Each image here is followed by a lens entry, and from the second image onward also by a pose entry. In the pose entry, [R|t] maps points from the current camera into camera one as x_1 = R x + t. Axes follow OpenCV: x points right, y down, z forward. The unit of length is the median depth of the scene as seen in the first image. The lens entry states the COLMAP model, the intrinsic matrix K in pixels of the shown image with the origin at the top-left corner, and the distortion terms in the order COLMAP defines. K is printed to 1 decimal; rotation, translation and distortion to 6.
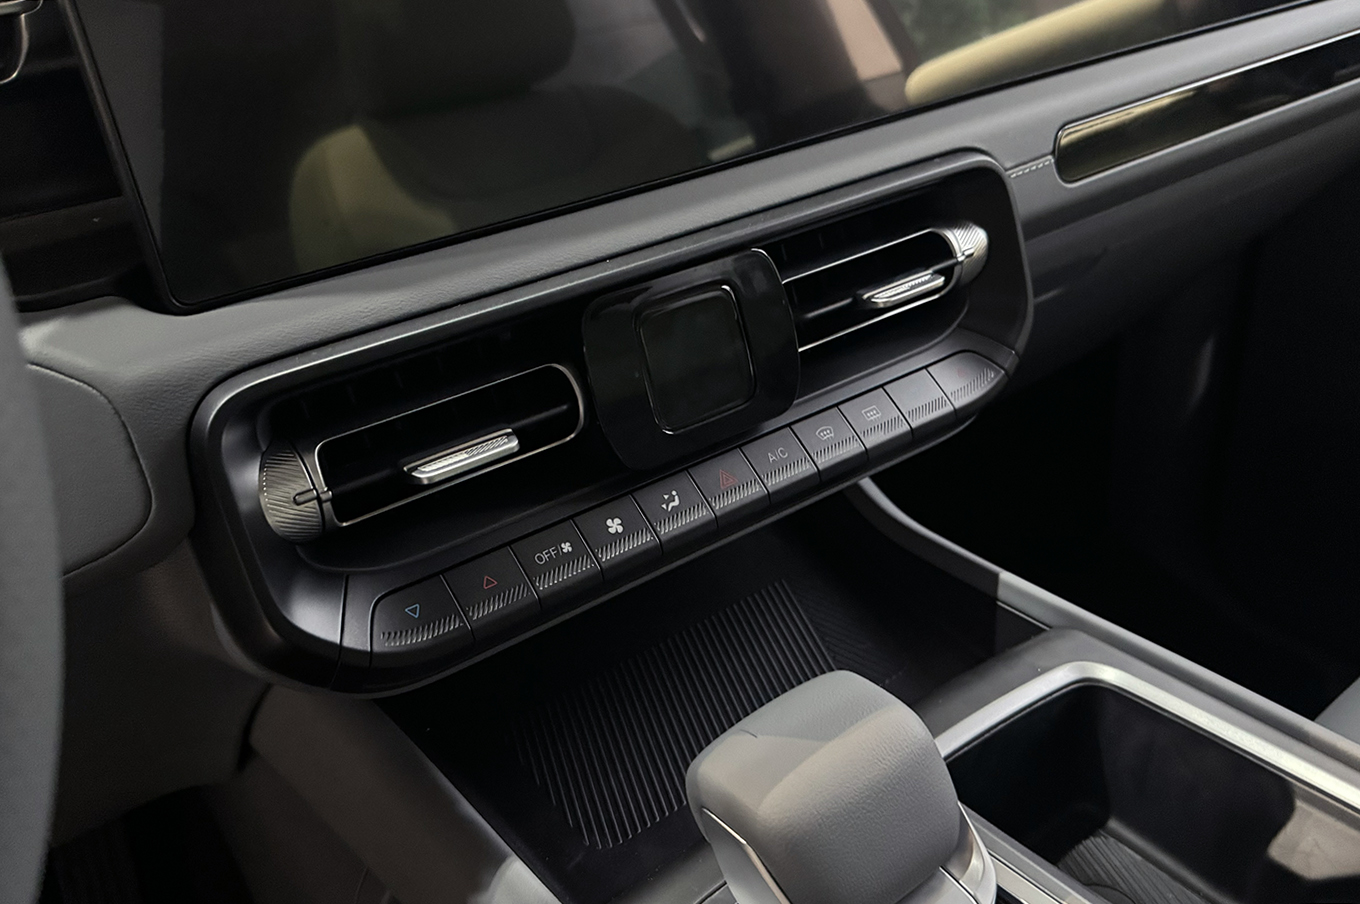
lens RADIAL K [[1040.8, 0, 680.0], [0, 1040.8, 452.0], [0, 0, 1]] dist [-0.047989, -0.002614]
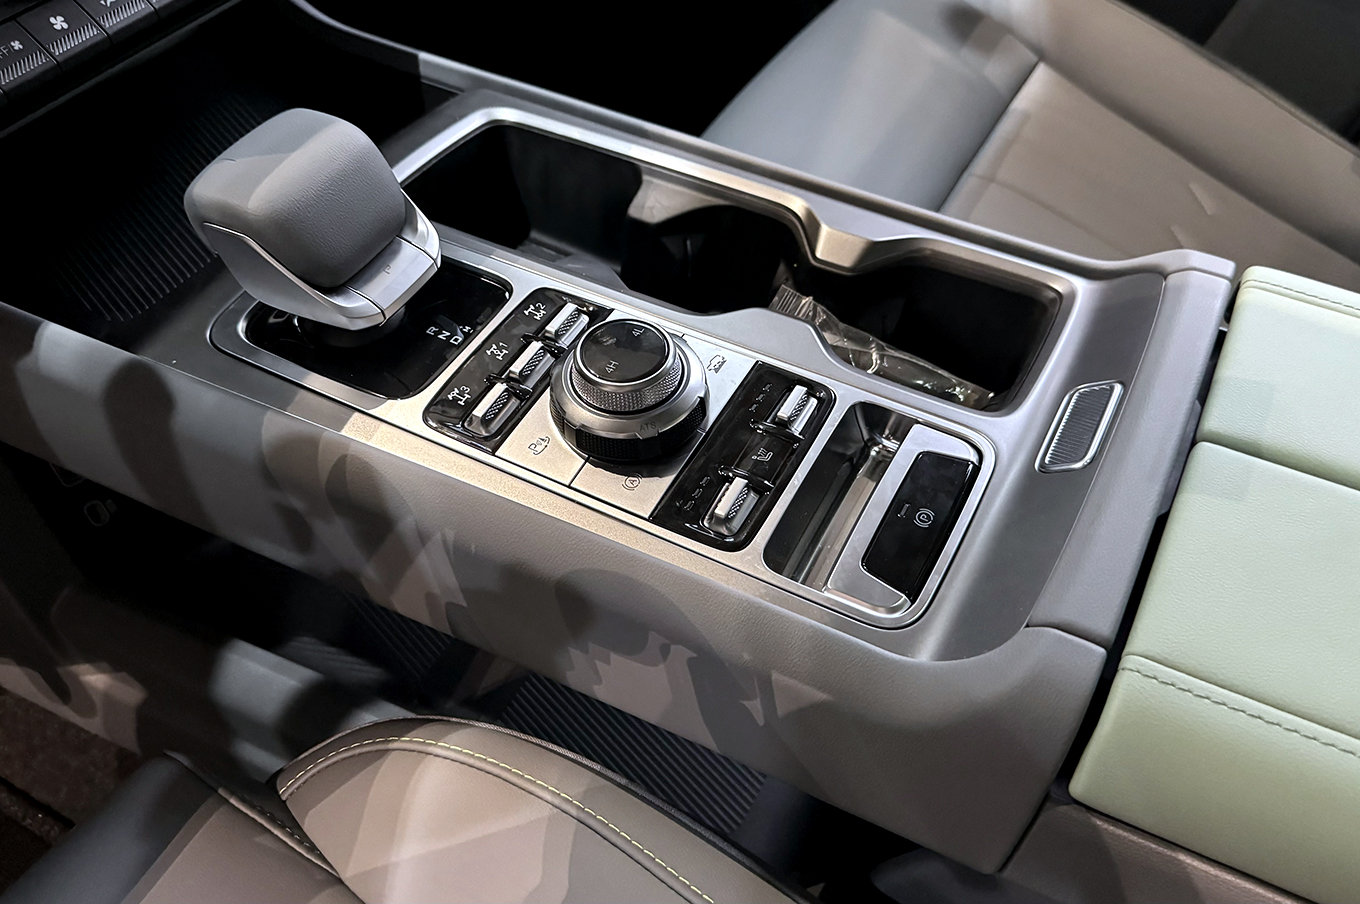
lens RADIAL K [[1040.8, 0, 680.0], [0, 1040.8, 452.0], [0, 0, 1]] dist [-0.047989, -0.002614]
pose [[0.870851, -0.254327, 0.420637, -0.056609], [0.090853, 0.924279, 0.370747, 0.152941], [-0.483078, -0.284649, 0.828016, -0.320711]]
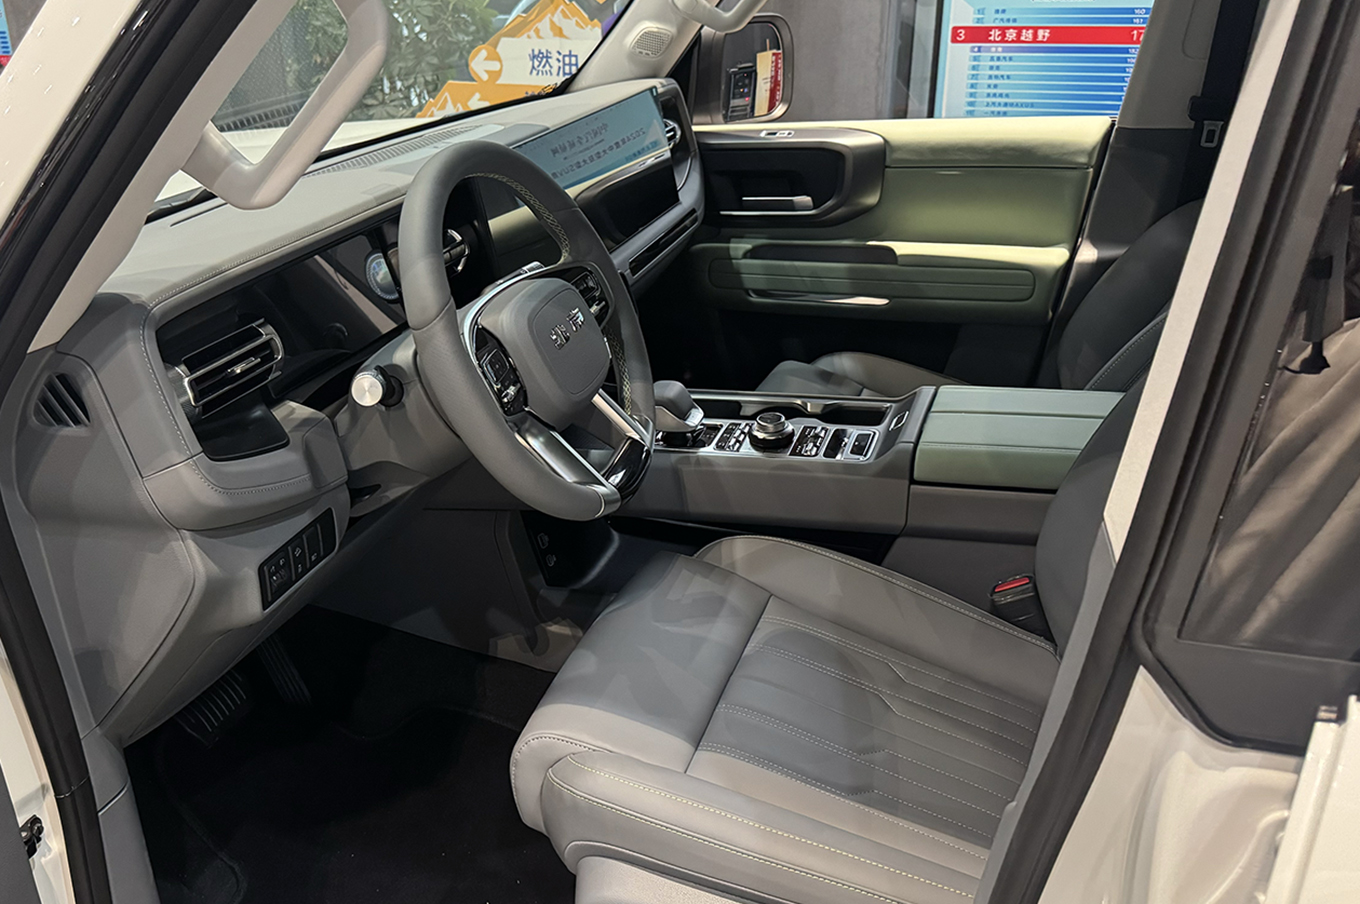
lens RADIAL K [[1040.8, 0, 680.0], [0, 1040.8, 452.0], [0, 0, 1]] dist [-0.047989, -0.002614]
pose [[0.777923, -0.148279, 0.610613, -2.036982], [0.228766, 0.971902, -0.055435, 0.650589], [-0.585236, 0.182812, 0.789986, -2.009587]]
